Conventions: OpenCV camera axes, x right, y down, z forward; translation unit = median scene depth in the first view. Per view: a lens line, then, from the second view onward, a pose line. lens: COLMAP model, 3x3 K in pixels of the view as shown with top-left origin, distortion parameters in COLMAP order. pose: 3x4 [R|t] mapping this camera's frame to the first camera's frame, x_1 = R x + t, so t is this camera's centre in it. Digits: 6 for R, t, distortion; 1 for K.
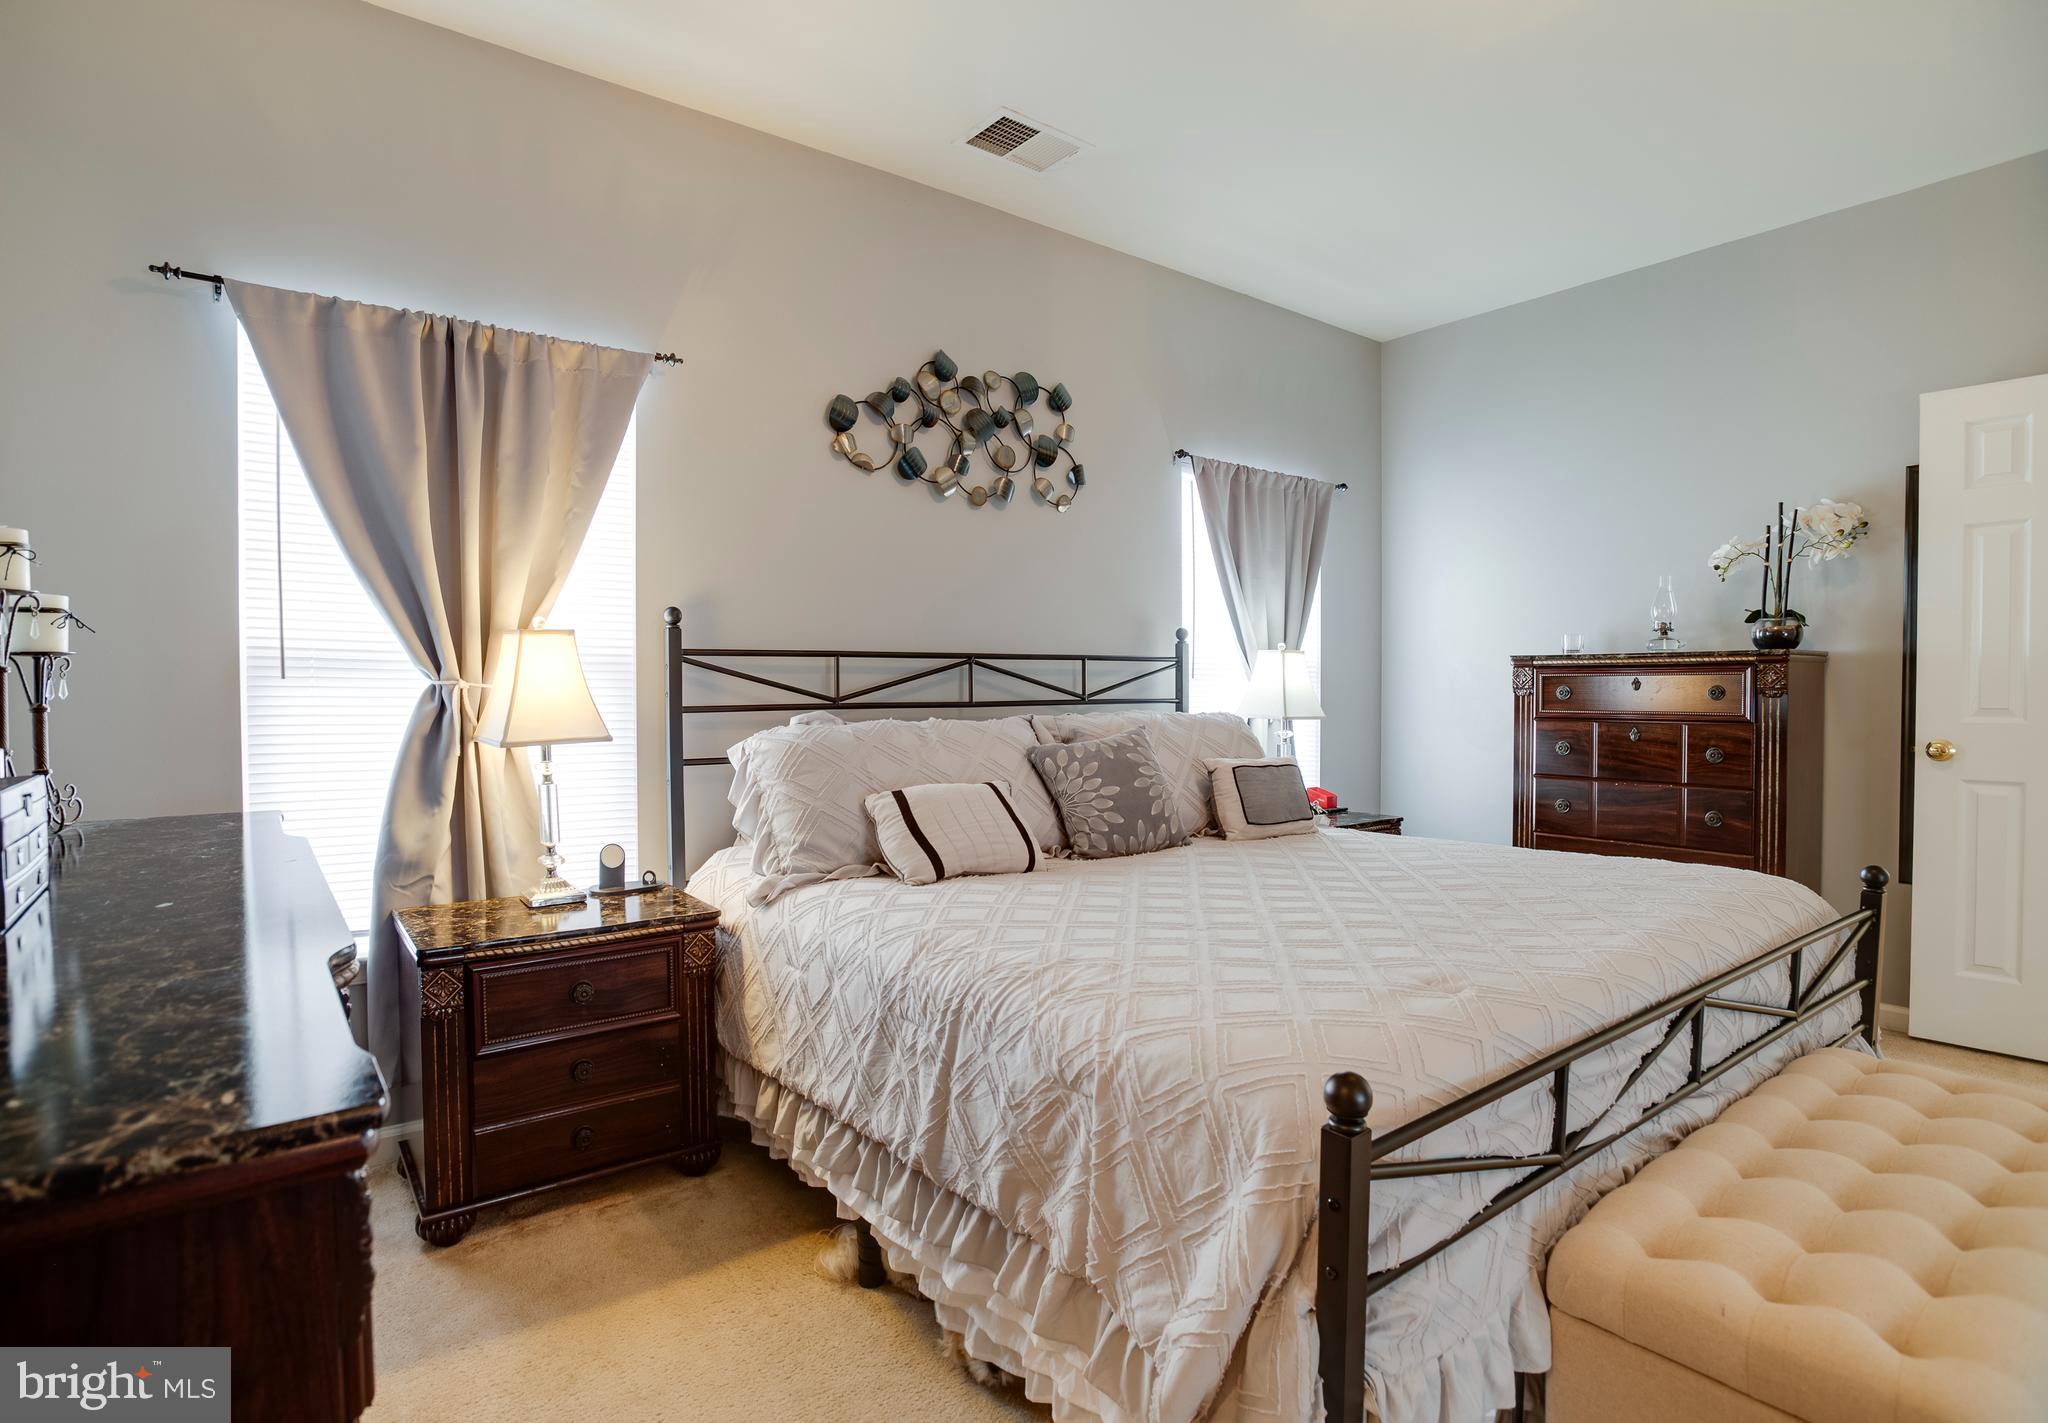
lens RADIAL K [[1012.7, 0, 980.4], [0, 1012.7, 701.4], [0, 0, 1]] dist [-0.059389, 0.022935]
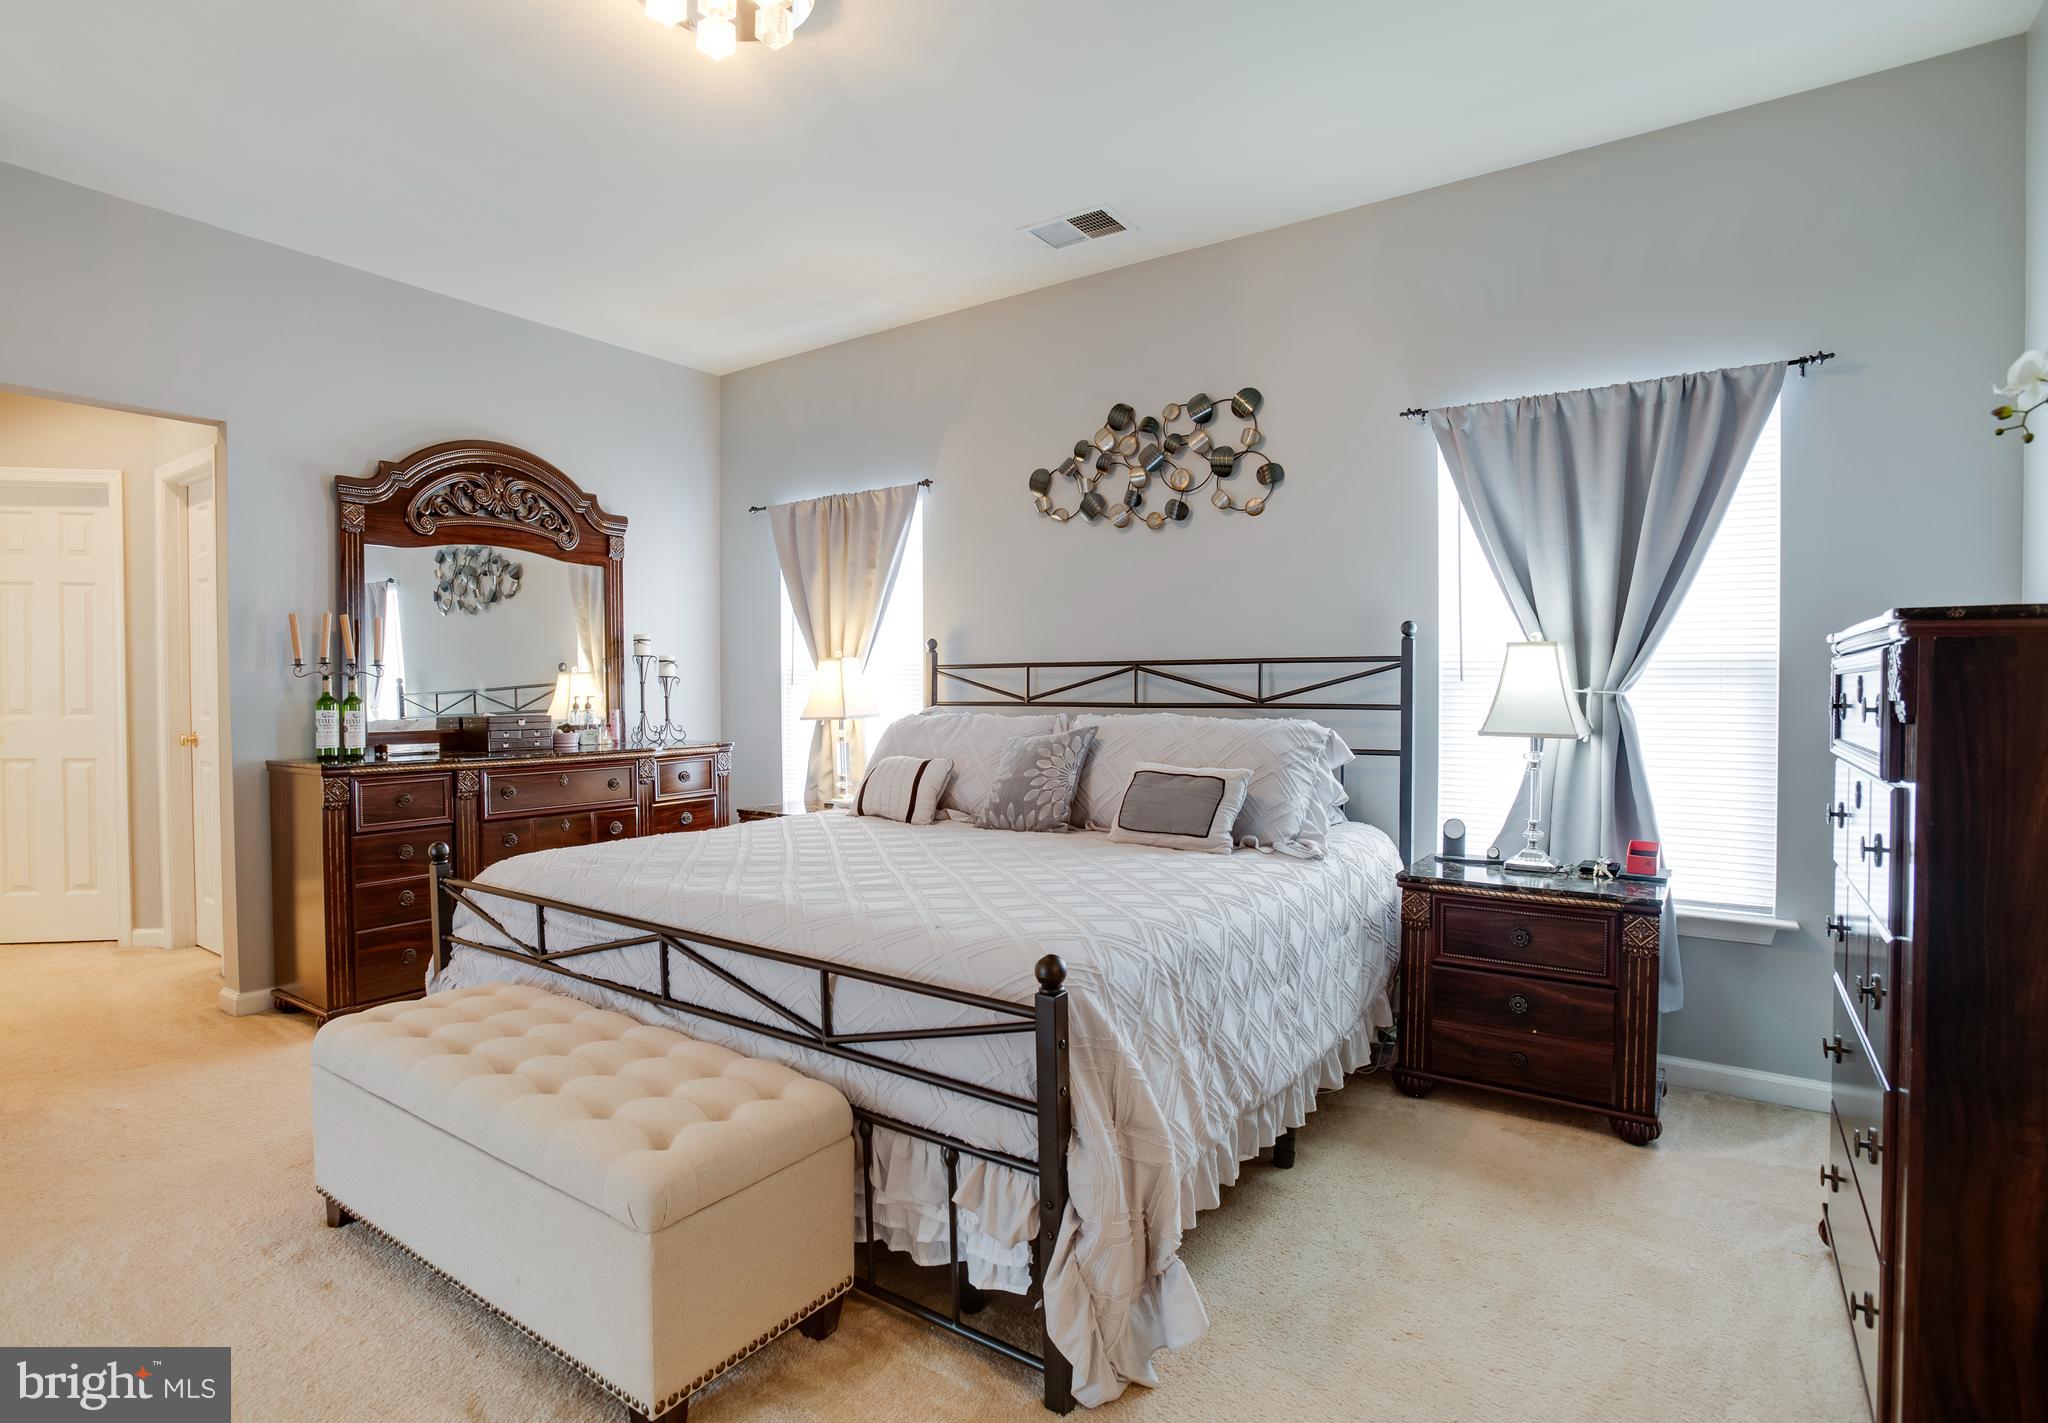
lens RADIAL K [[991.3, 0, 1024.0], [0, 991.3, 711.5], [0, 0, 1]] dist [-0.052939, 0.020680]
pose [[0.353451, 0.025701, -0.935100, 1.018392], [-0.014140, 0.999655, 0.022131, -0.013365], [0.935346, 0.005400, 0.353693, 0.489787]]
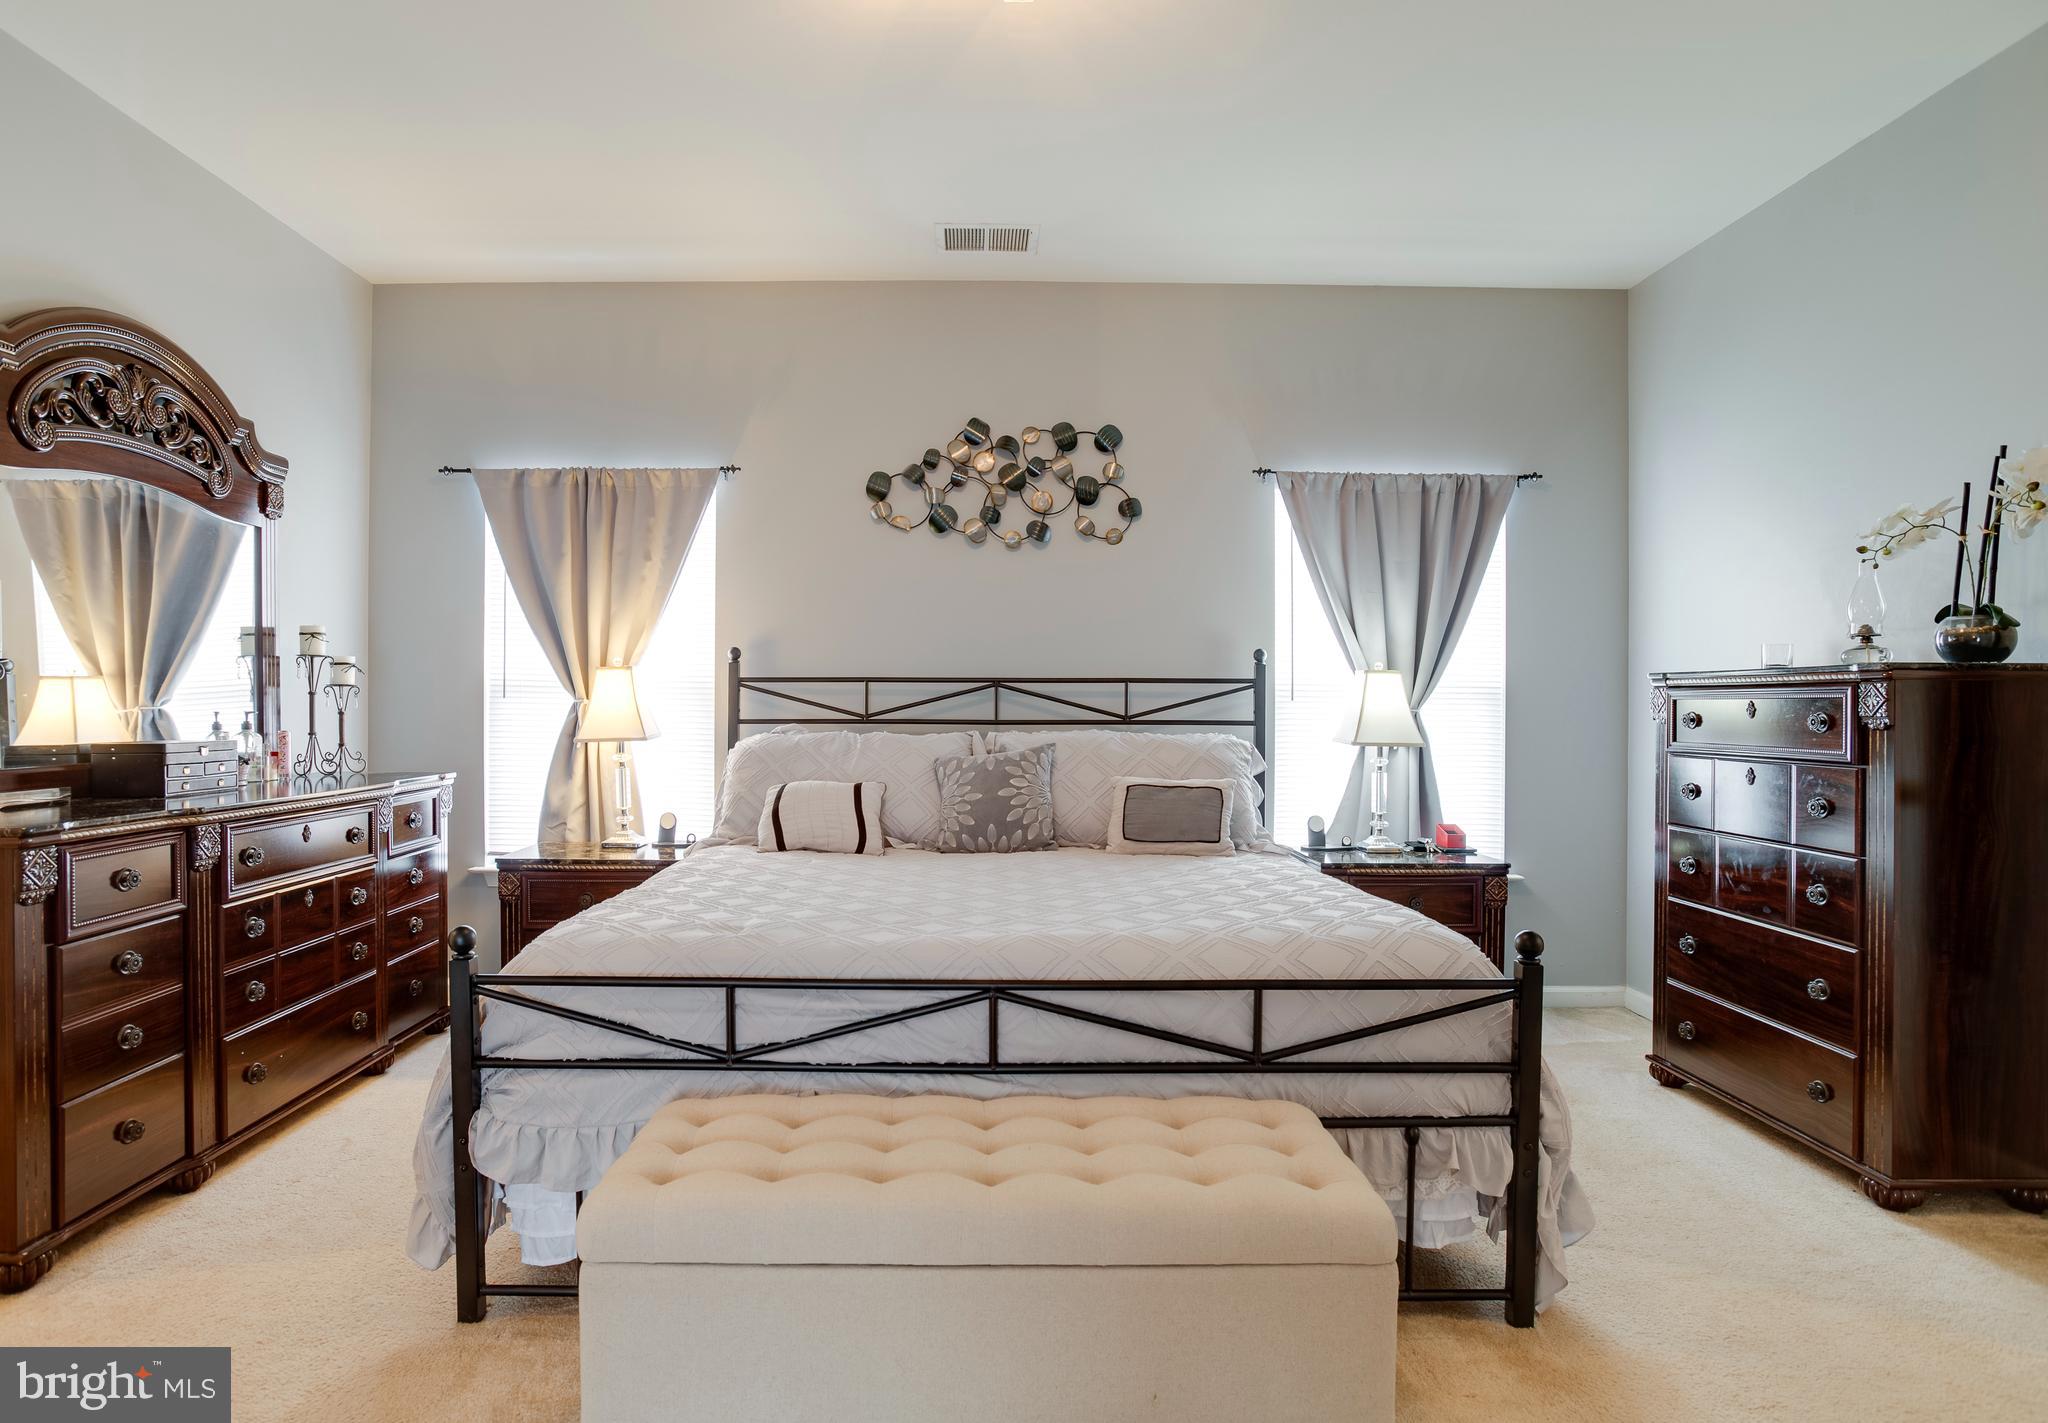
lens RADIAL K [[1043.8, 0, 984.1], [0, 1043.8, 703.6], [0, 0, 1]] dist [-0.063778, 0.026227]
pose [[0.816442, 0.005396, -0.577402, 0.672864], [-0.016385, 0.999770, -0.013825, -0.001525], [0.577195, 0.020748, 0.816343, 0.026205]]
